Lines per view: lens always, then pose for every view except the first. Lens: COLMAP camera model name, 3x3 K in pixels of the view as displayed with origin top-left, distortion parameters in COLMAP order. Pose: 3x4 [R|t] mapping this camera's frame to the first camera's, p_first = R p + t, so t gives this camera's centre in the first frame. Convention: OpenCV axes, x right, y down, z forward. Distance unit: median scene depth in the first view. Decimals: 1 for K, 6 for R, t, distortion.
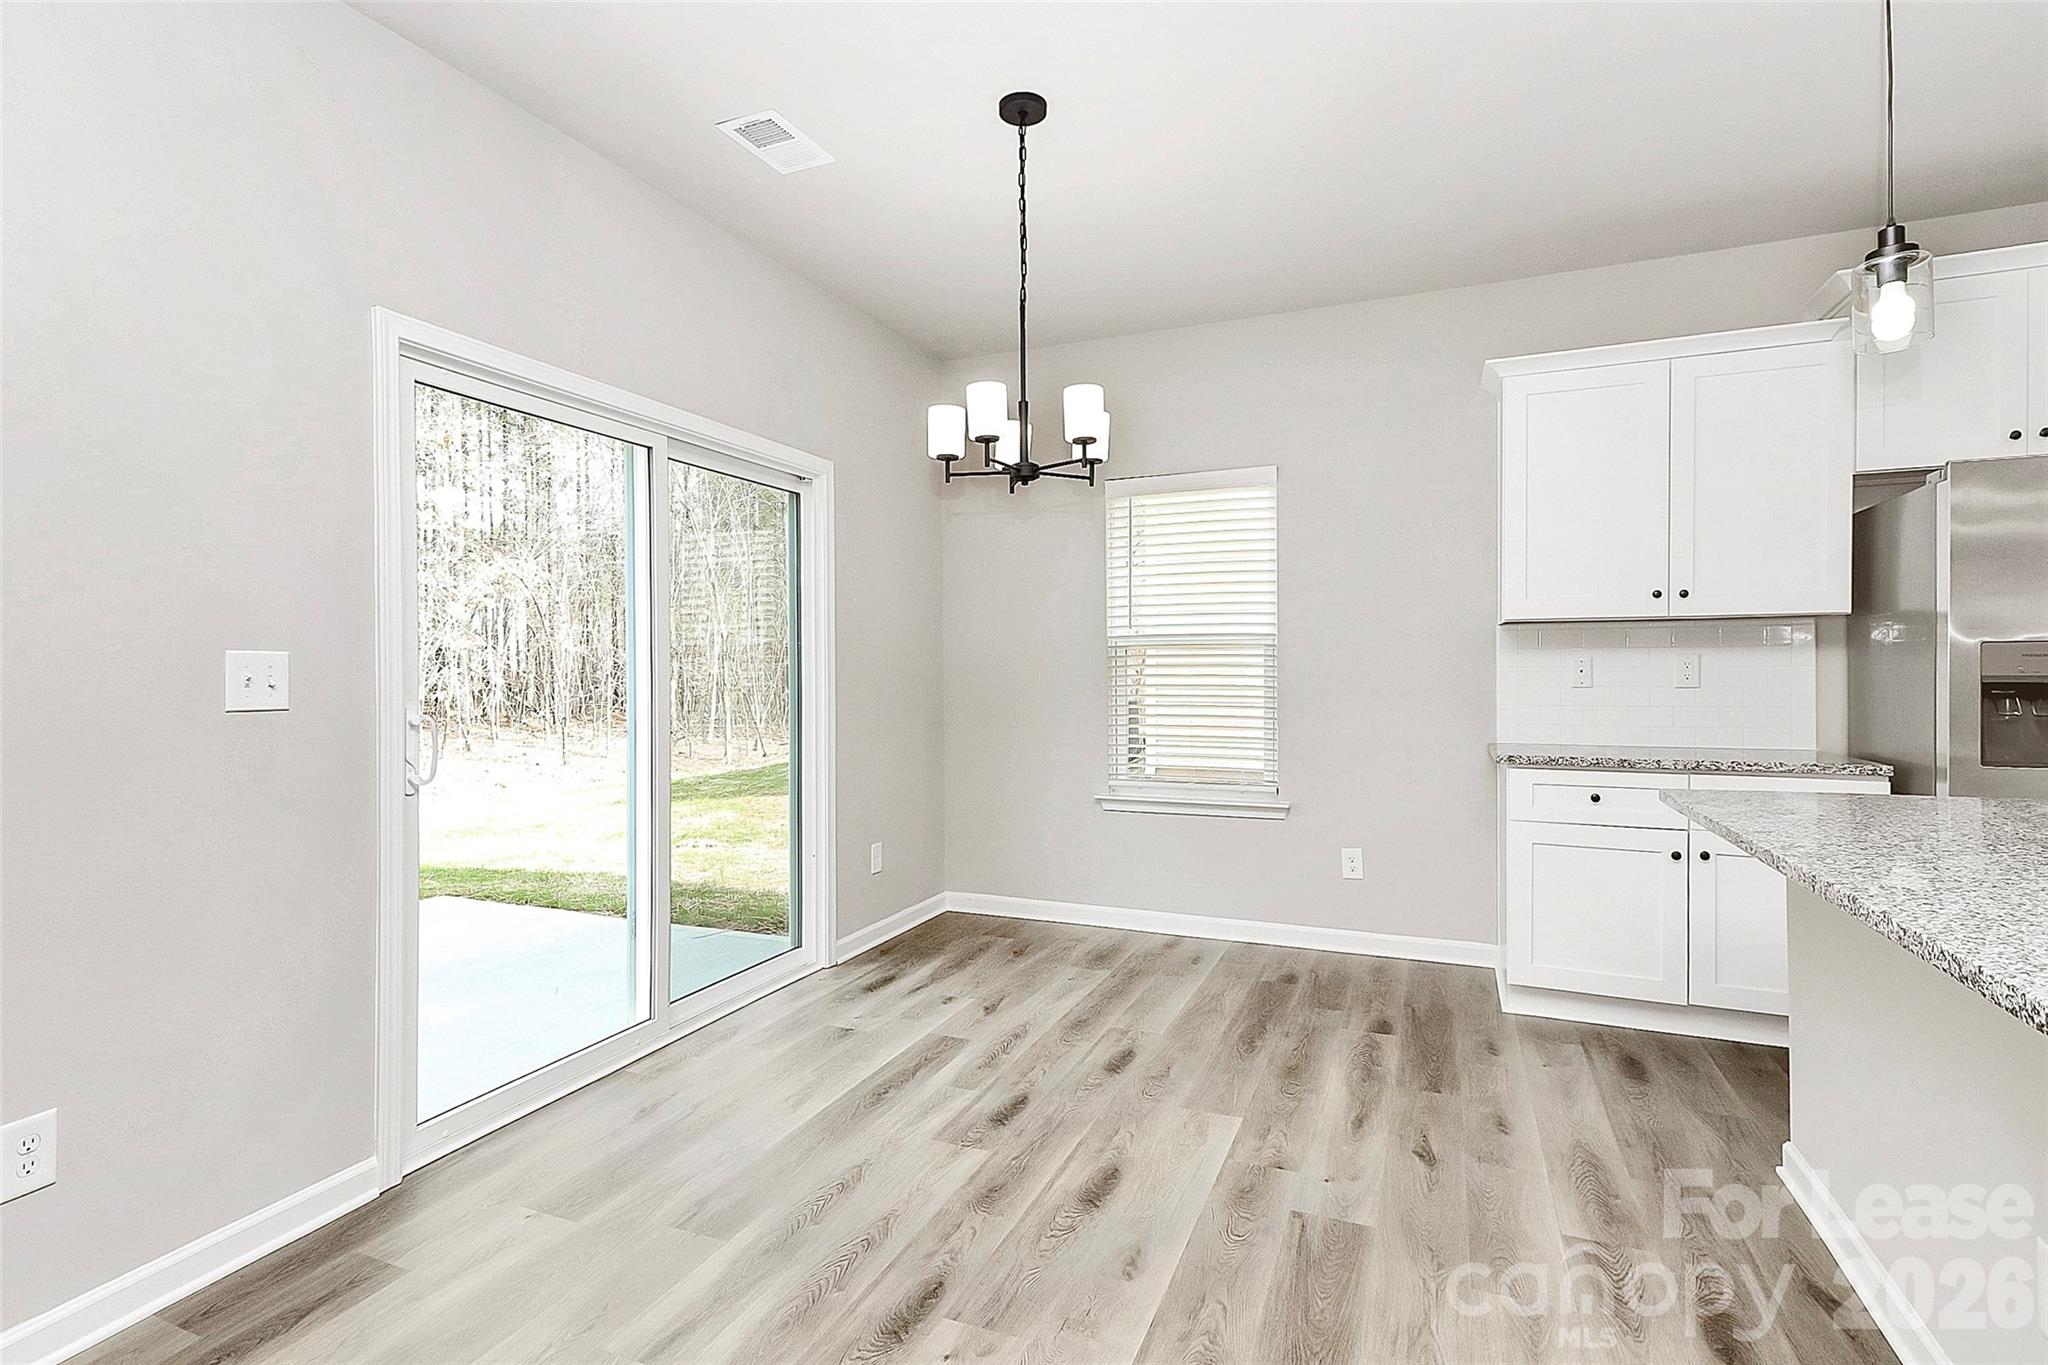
lens RADIAL K [[970.3, 0, 1006.3], [0, 970.3, 657.6], [0, 0, 1]] dist [0.004713, -0.007507]
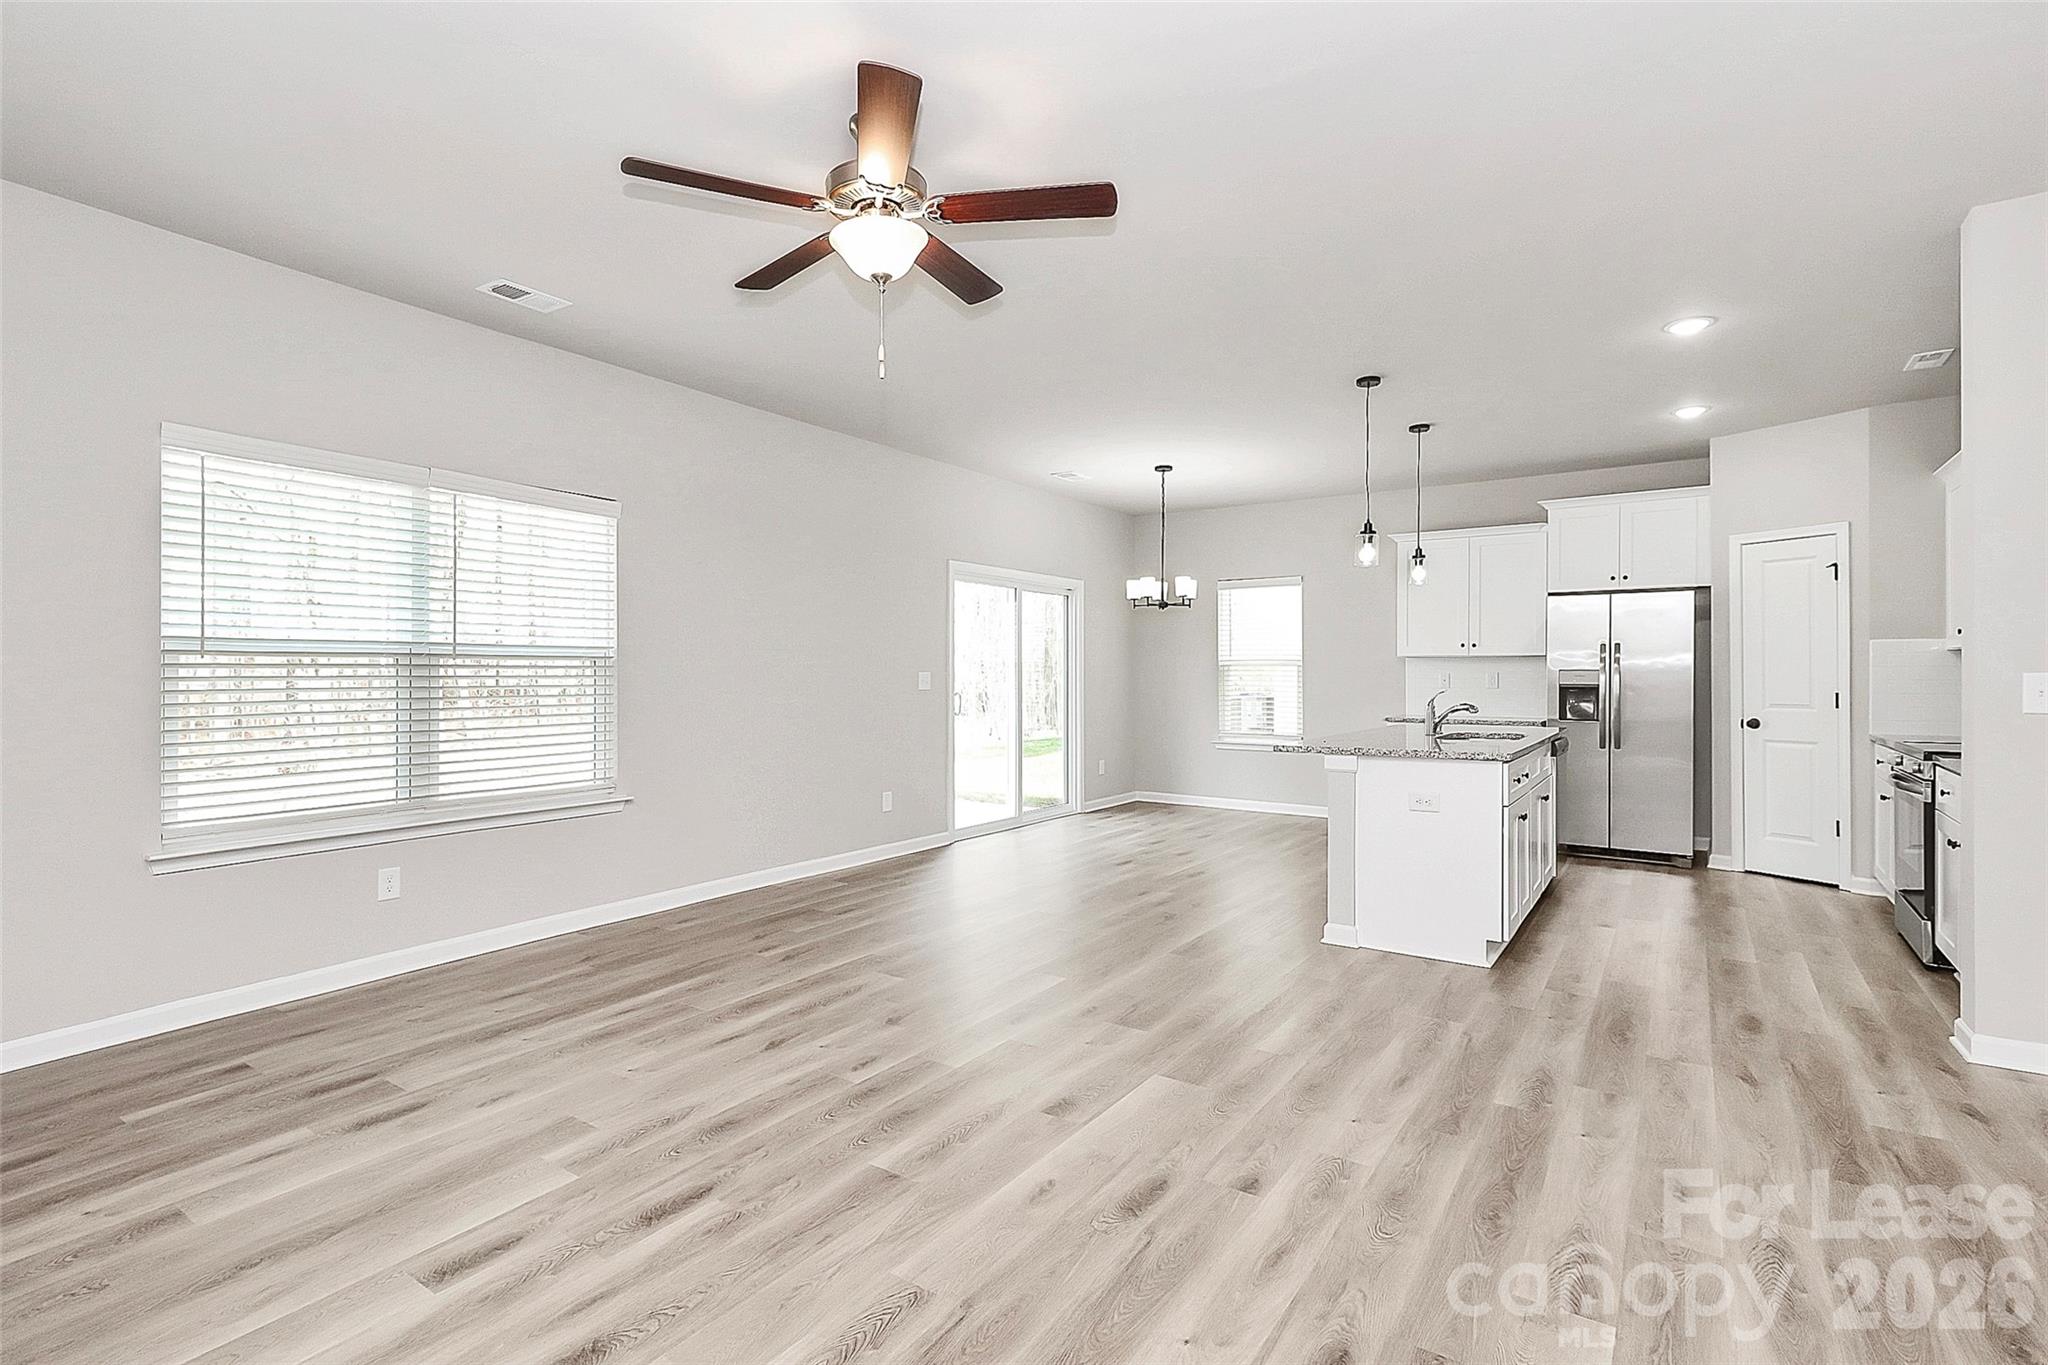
lens RADIAL K [[970.3, 0, 1030.9], [0, 970.3, 670.0], [0, 0, 1]] dist [0.004713, -0.007507]
pose [[0.983479, 0.004688, -0.180961, 0.121709], [-0.002712, 0.999934, 0.011163, -0.033449], [0.181002, -0.010488, 0.983427, -1.424870]]
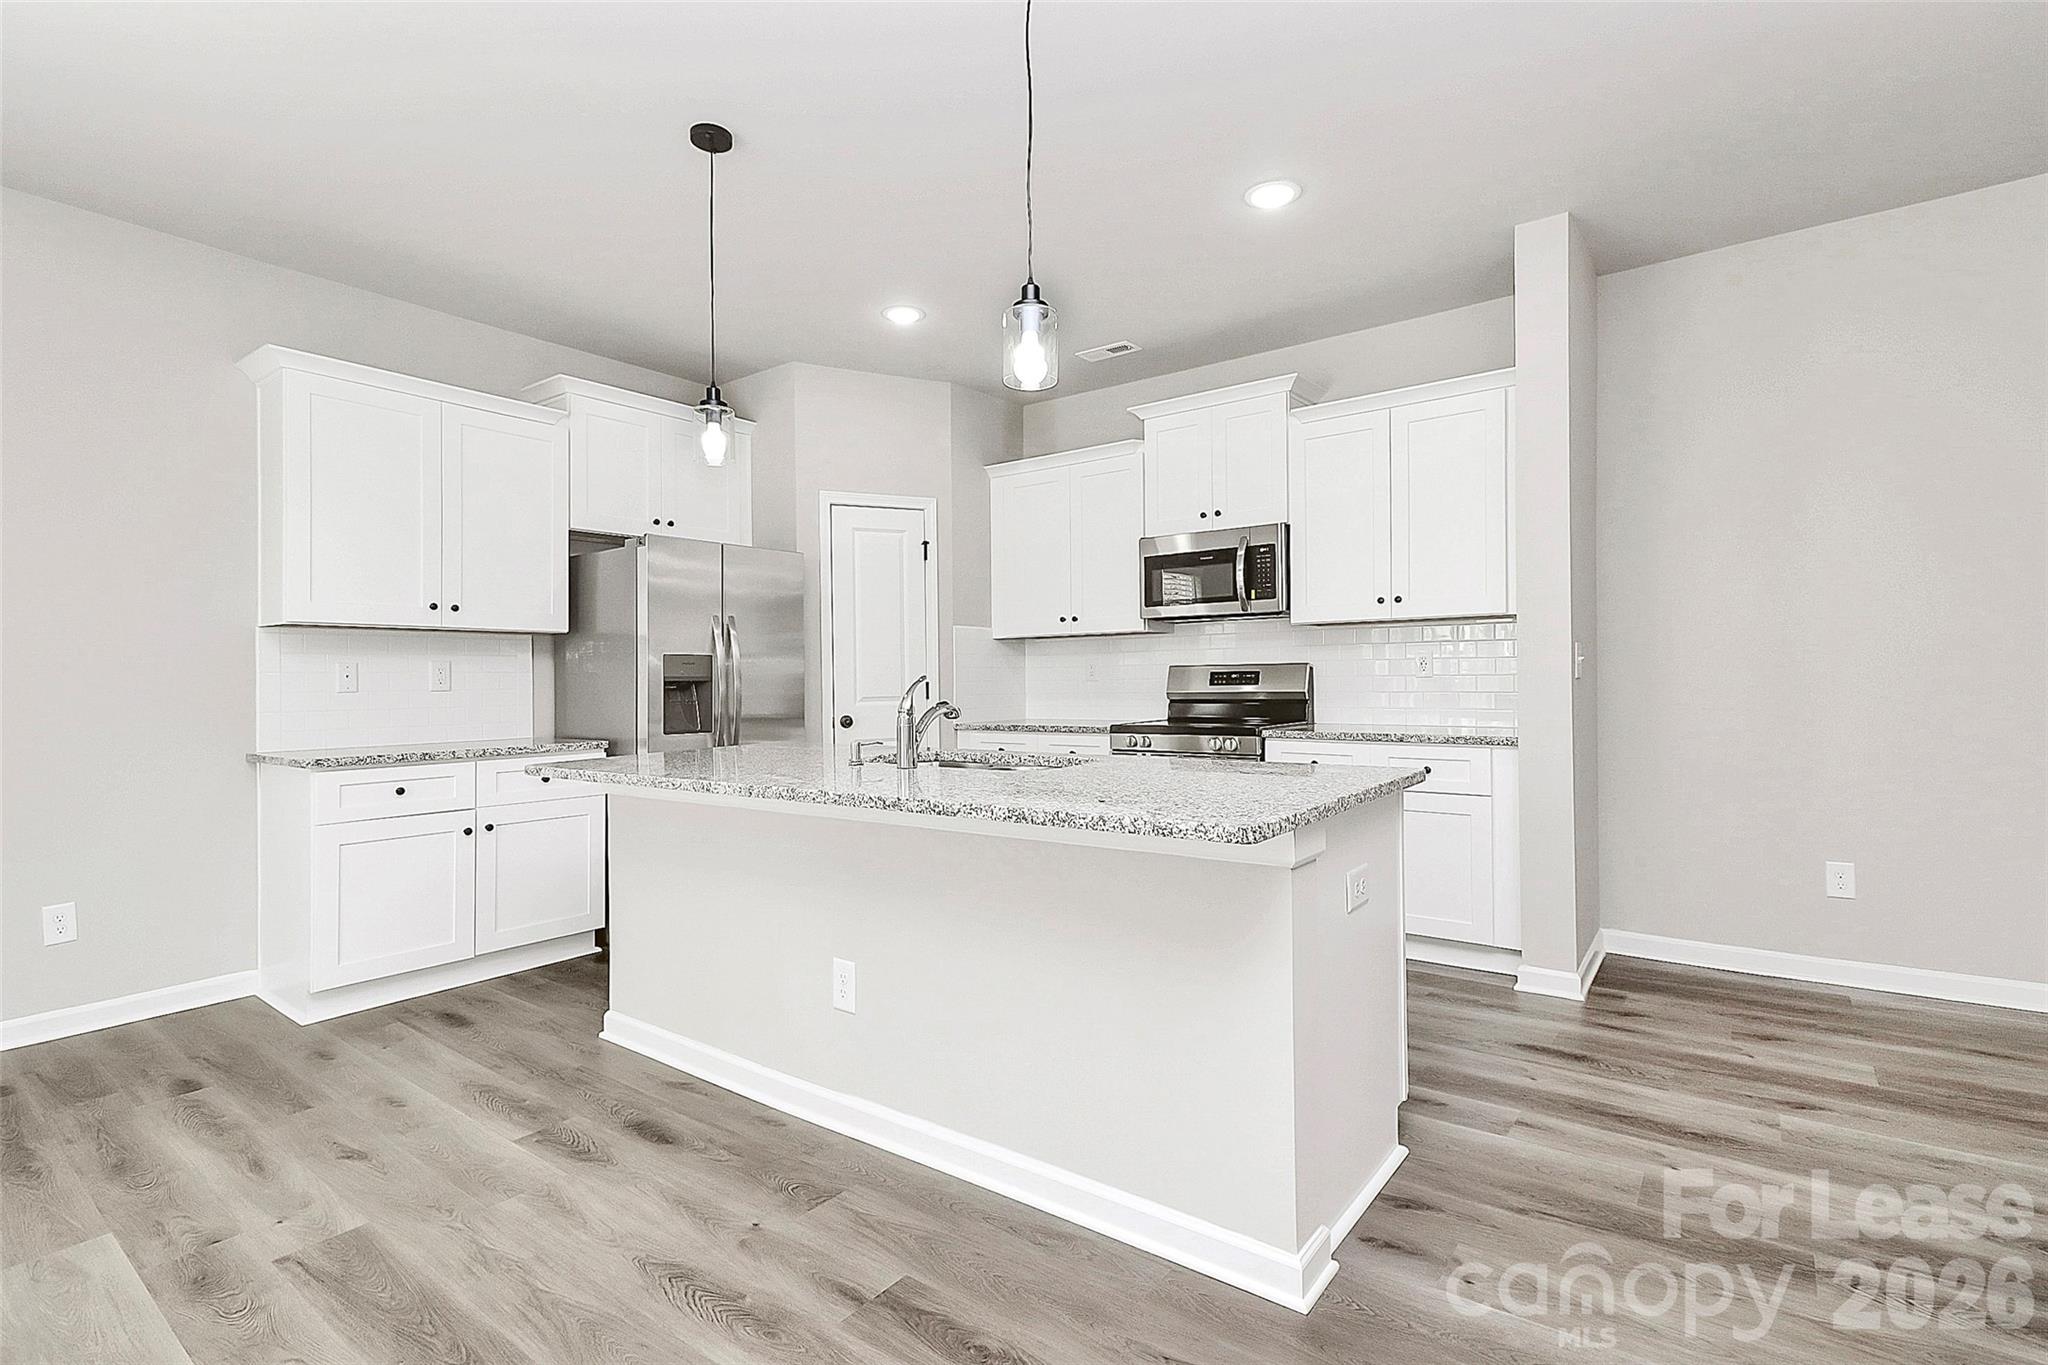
lens RADIAL K [[970.3, 0, 1025.2], [0, 970.3, 665.8], [0, 0, 1]] dist [0.004713, -0.007507]
pose [[0.225620, 0.015216, 0.974097, -0.294758], [0.000027, 0.999878, -0.015625, 0.022343], [-0.974215, 0.003552, 0.225592, 0.080482]]
